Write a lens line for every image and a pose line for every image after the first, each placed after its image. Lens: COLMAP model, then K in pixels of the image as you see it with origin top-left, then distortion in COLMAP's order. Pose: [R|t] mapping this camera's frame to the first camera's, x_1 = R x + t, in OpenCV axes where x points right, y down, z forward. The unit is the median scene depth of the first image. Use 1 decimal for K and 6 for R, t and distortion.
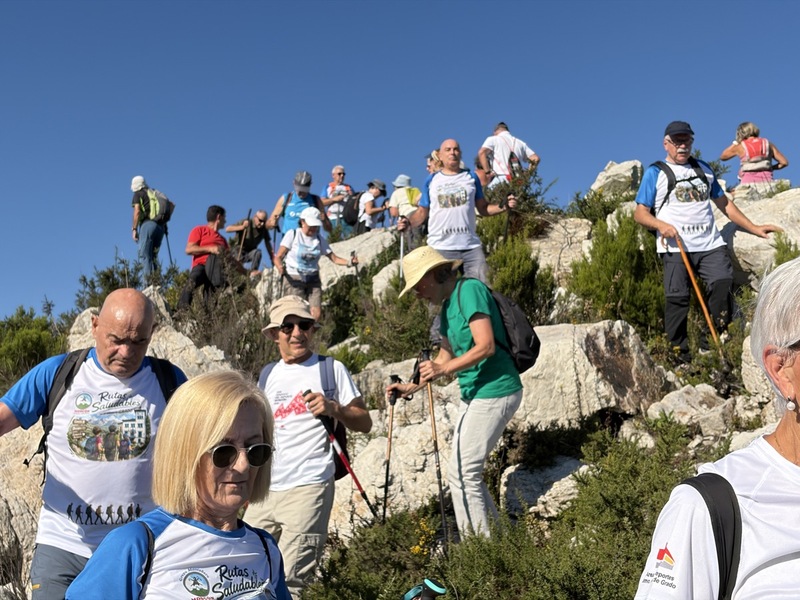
lens RADIAL K [[1164.5, 0, 403.2], [0, 1164.5, 308.7], [0, 0, 1]] dist [0.107325, 0.000000]
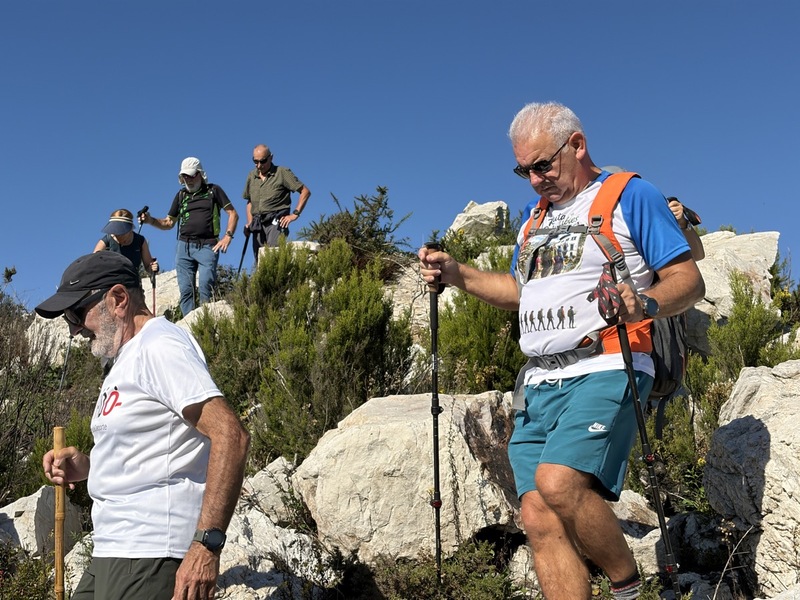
lens RADIAL K [[1164.5, 0, 393.6], [0, 1164.5, 299.5], [0, 0, 1]] dist [0.107325, 0.000000]
pose [[0.989365, 0.054545, 0.134838, 0.017994], [-0.046170, 0.996851, -0.064475, 0.002931], [-0.137930, 0.057564, 0.988768, 0.275621]]
